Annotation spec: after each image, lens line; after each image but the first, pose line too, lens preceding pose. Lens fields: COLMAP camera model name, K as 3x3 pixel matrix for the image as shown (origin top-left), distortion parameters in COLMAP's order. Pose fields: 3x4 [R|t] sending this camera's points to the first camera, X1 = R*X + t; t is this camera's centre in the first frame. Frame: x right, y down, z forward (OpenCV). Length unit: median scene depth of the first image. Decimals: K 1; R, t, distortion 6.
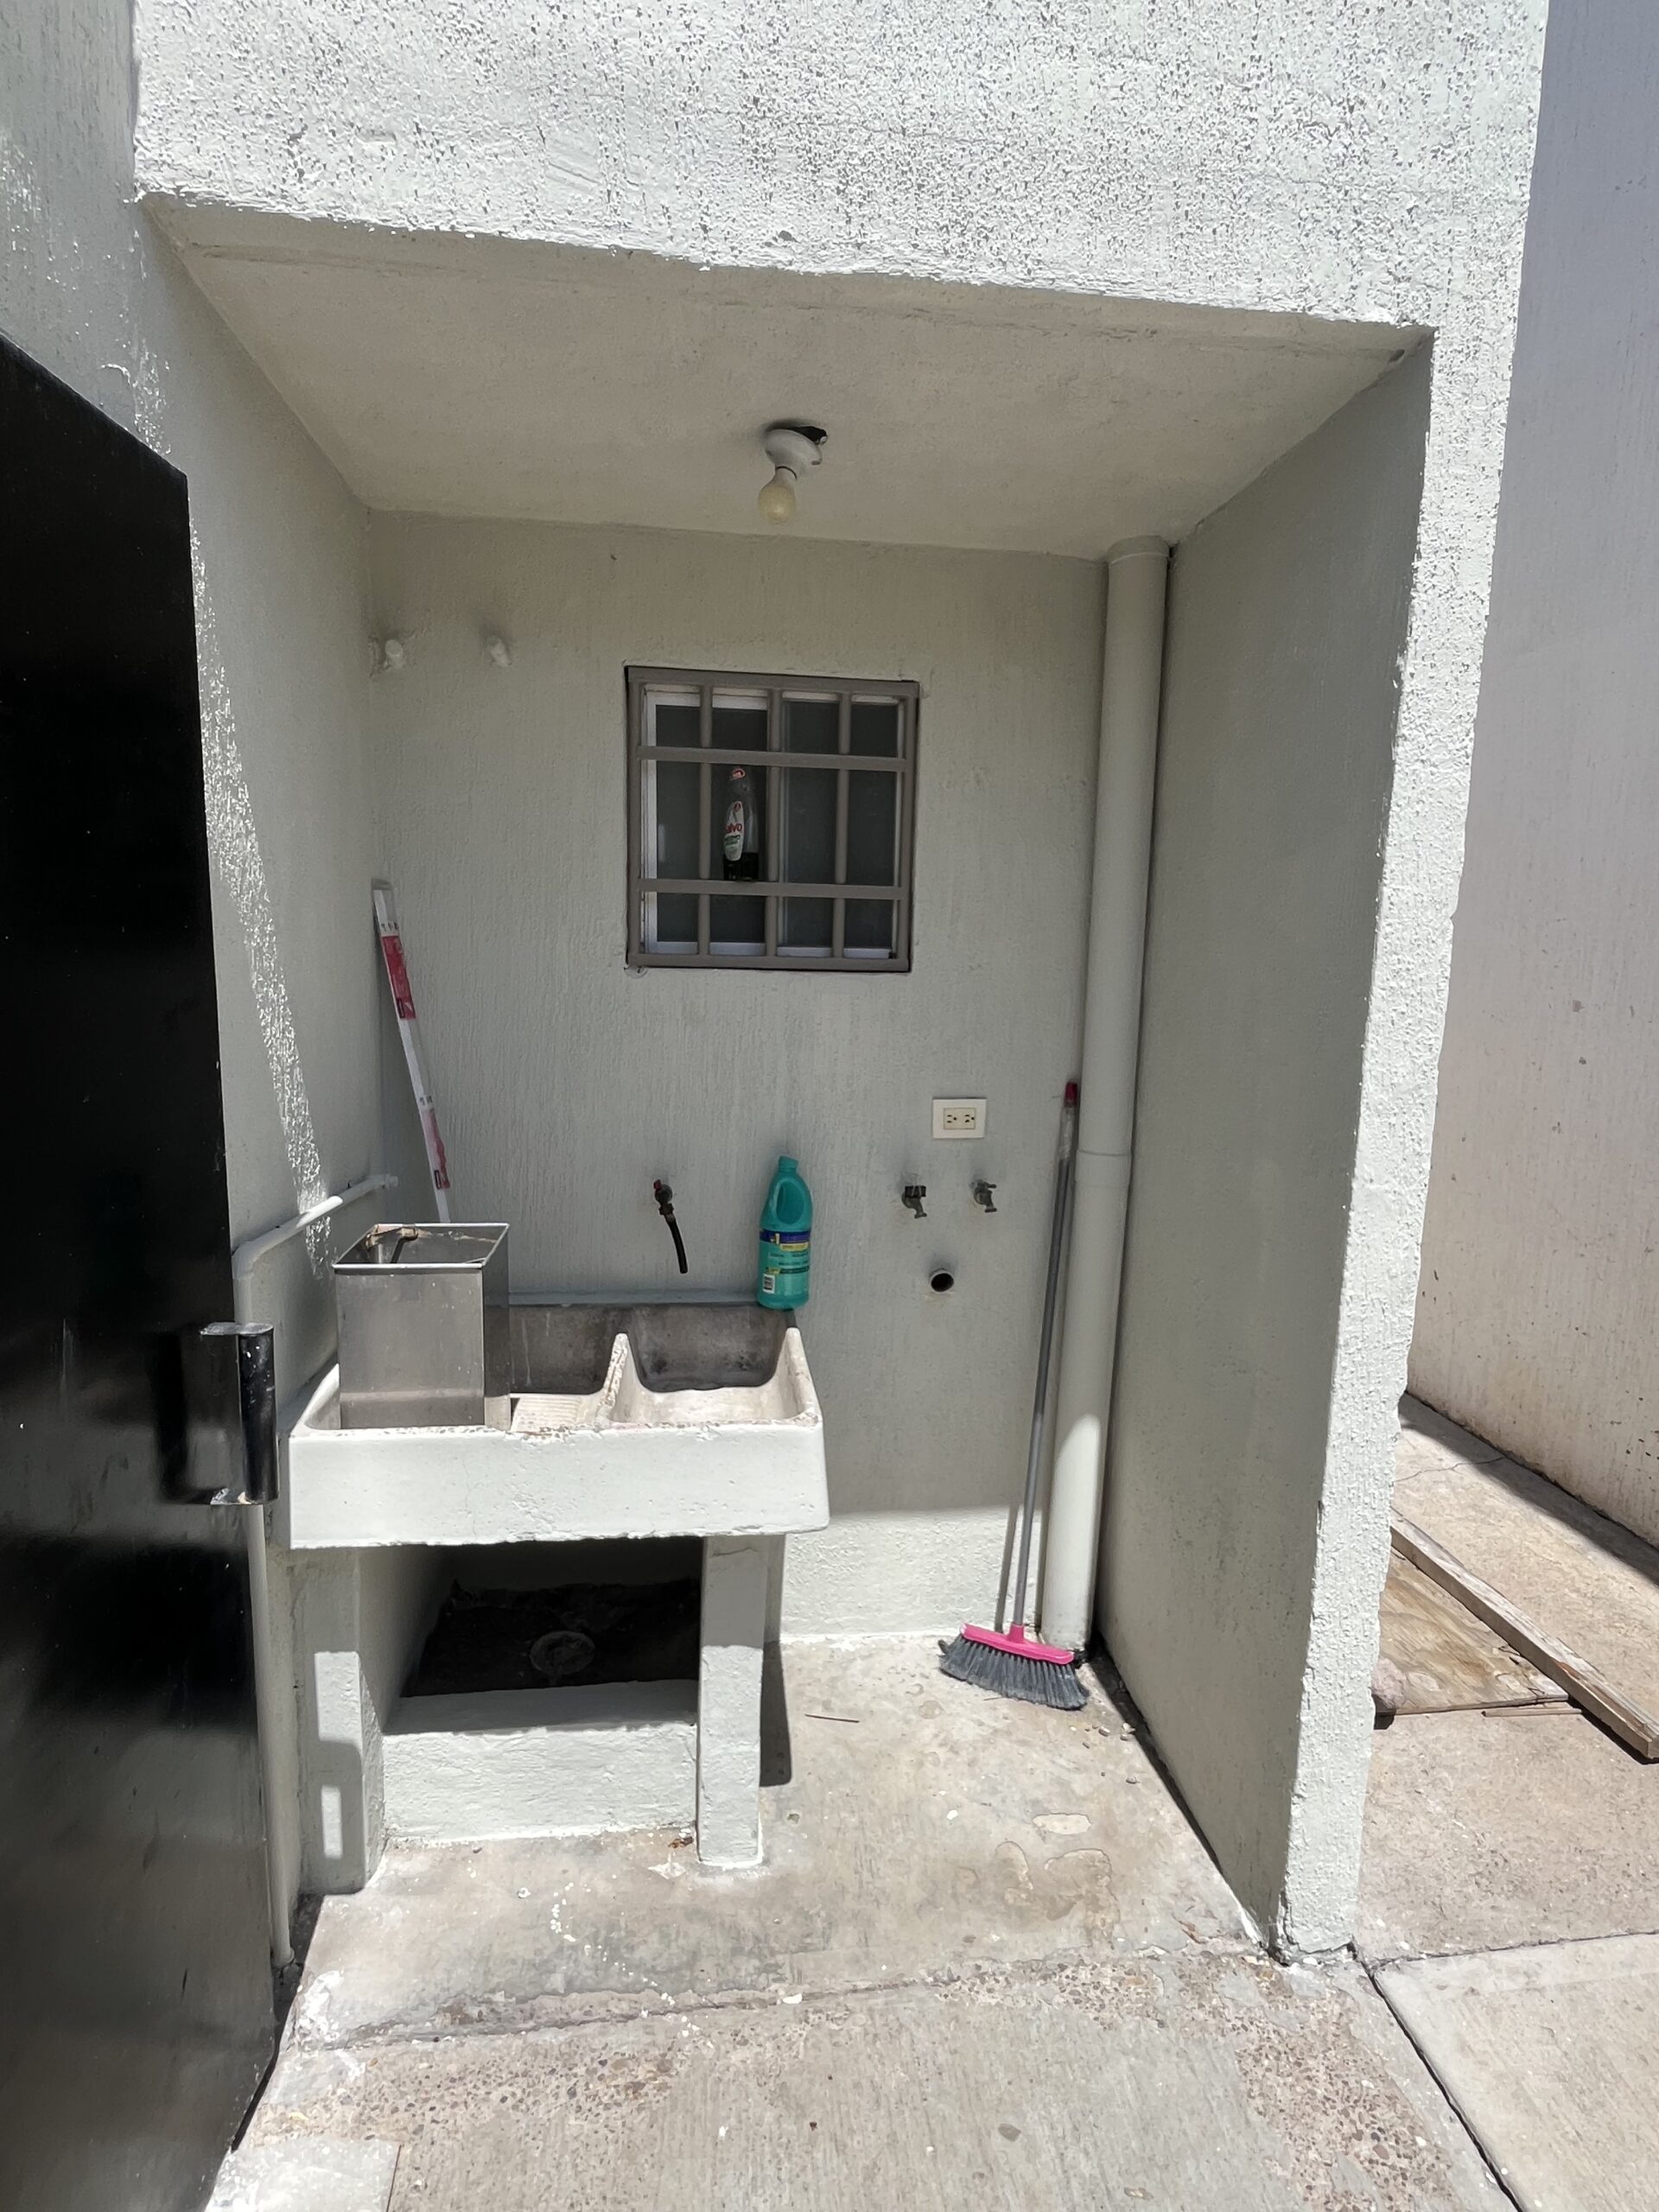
lens RADIAL K [[1118.2, 0, 826.1], [0, 1118.2, 1089.0], [0, 0, 1]] dist [-0.008638, -0.001516]
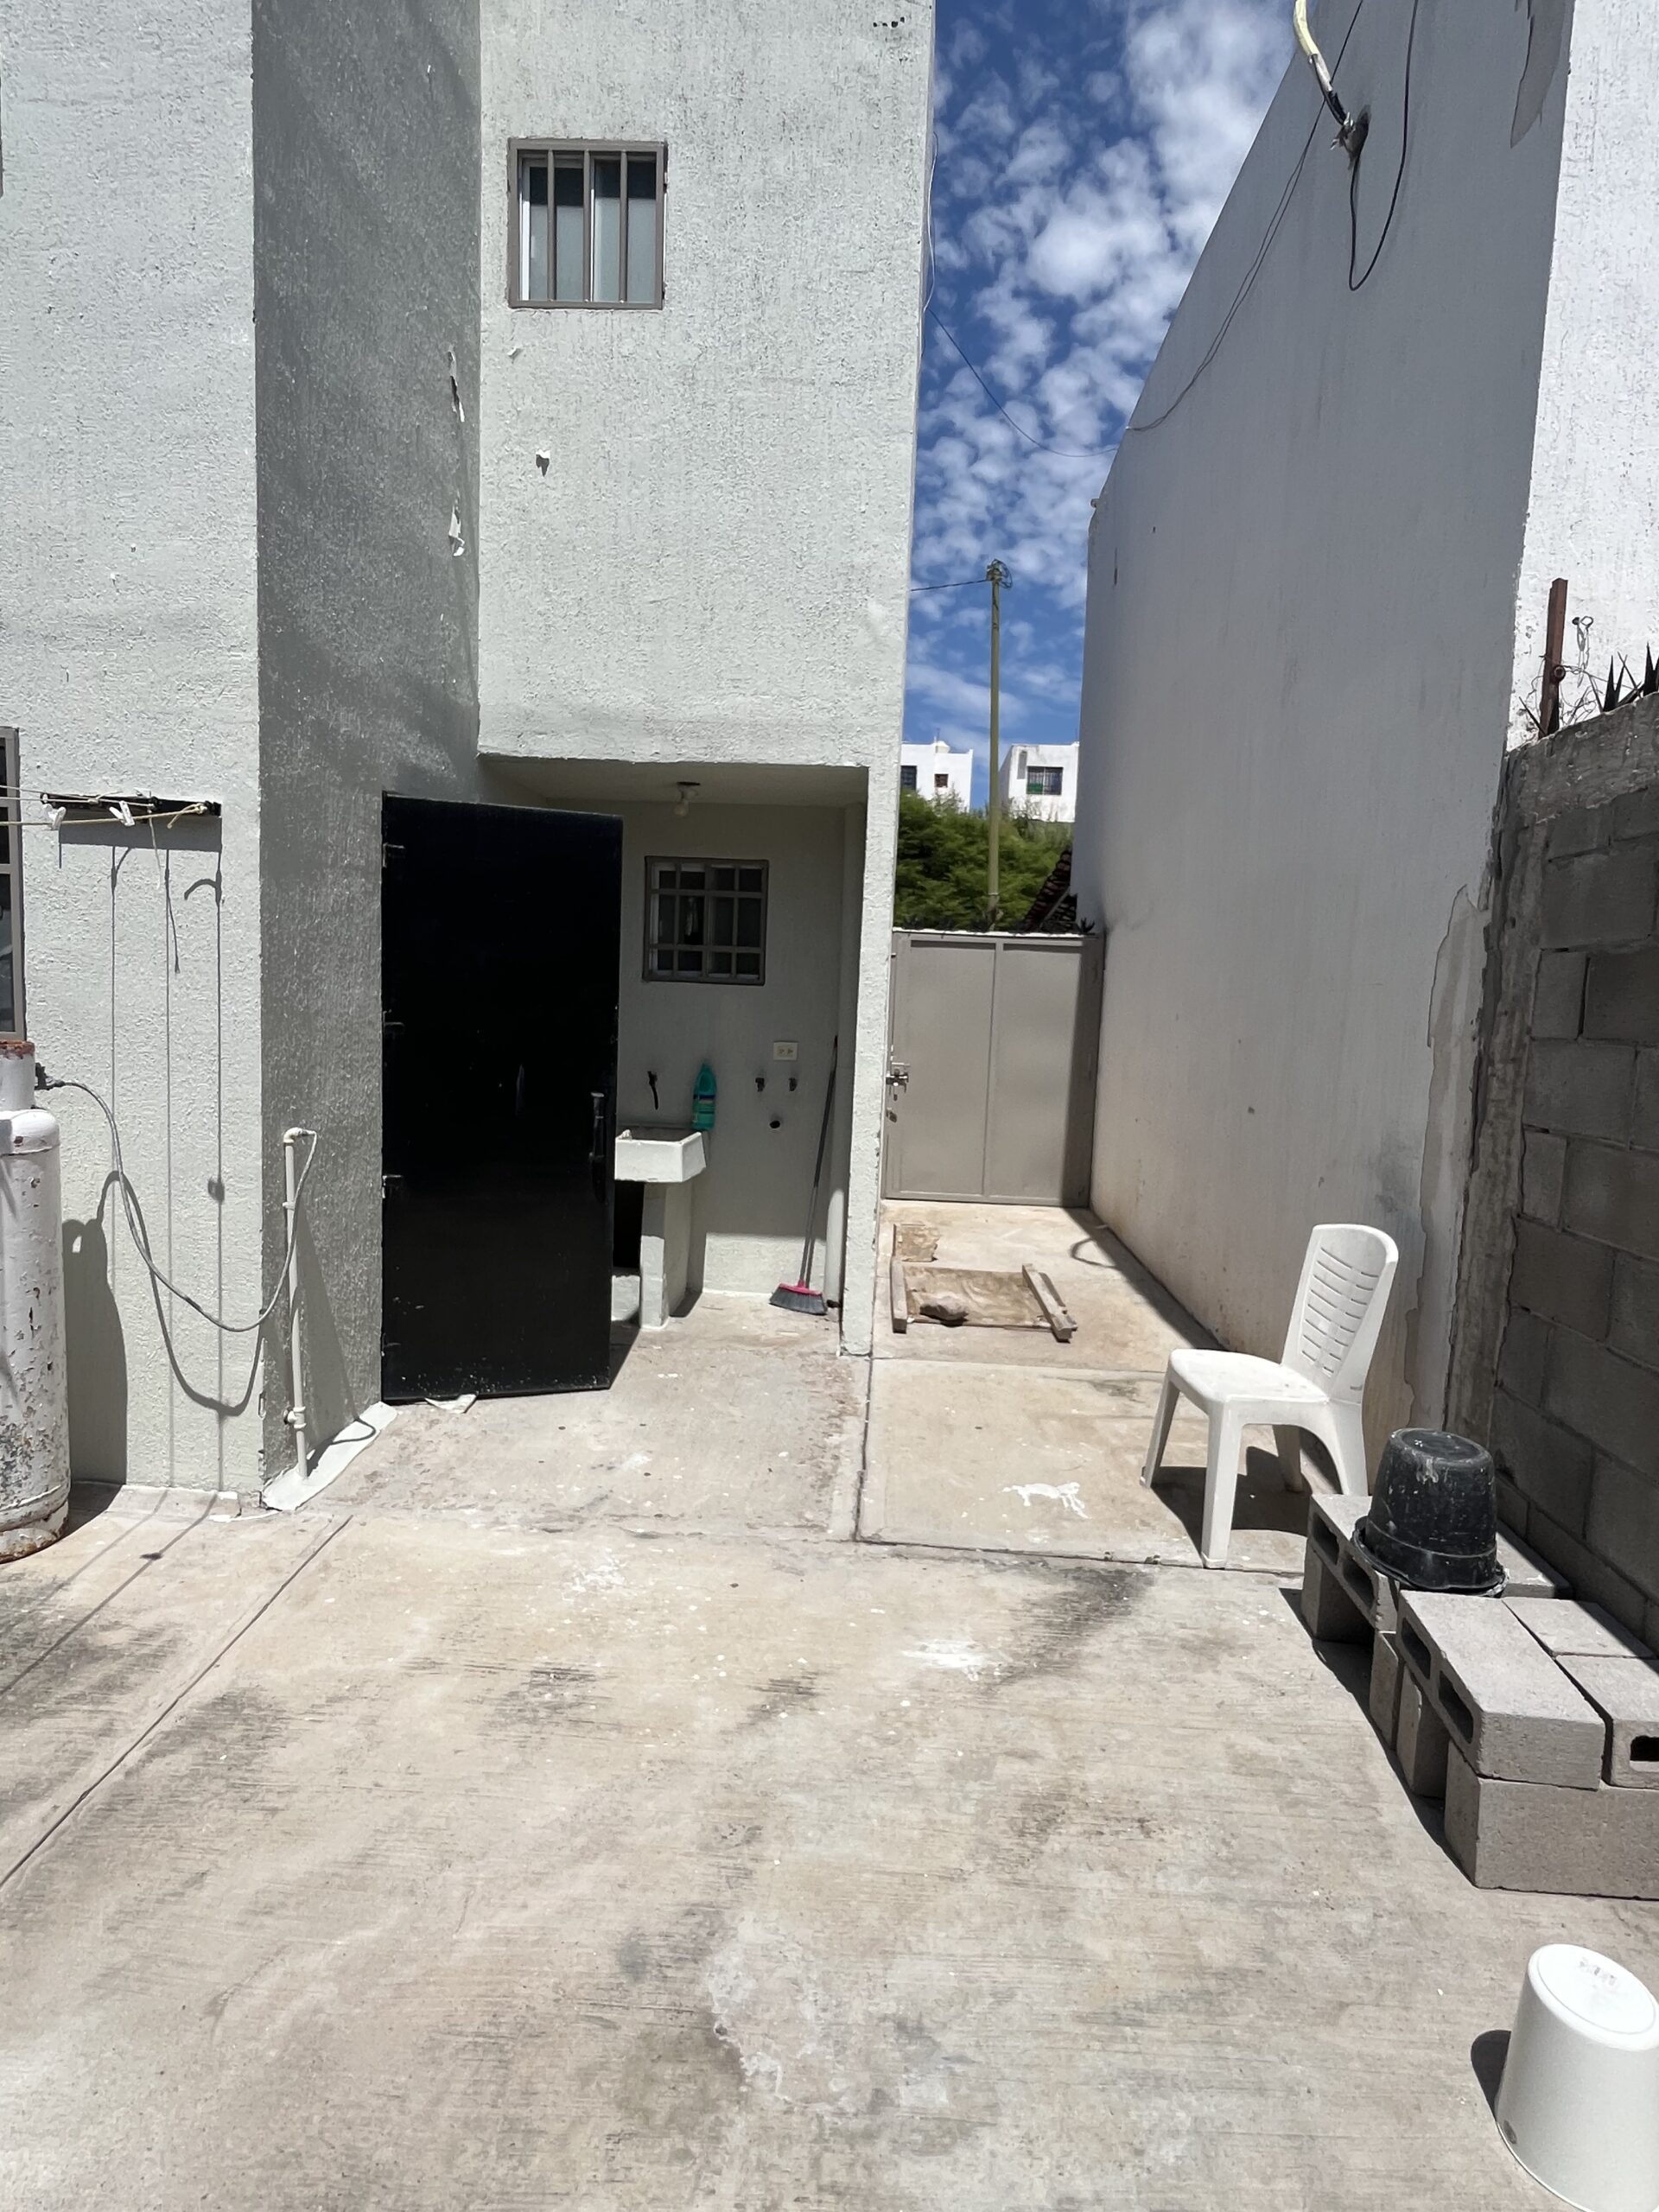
lens RADIAL K [[1118.2, 0, 826.1], [0, 1118.2, 1089.0], [0, 0, 1]] dist [-0.008638, -0.001516]
pose [[0.984619, 0.030162, -0.172094, 0.613545], [-0.039129, 0.998034, -0.048953, 0.218486], [0.170280, 0.054933, 0.983863, -1.236019]]
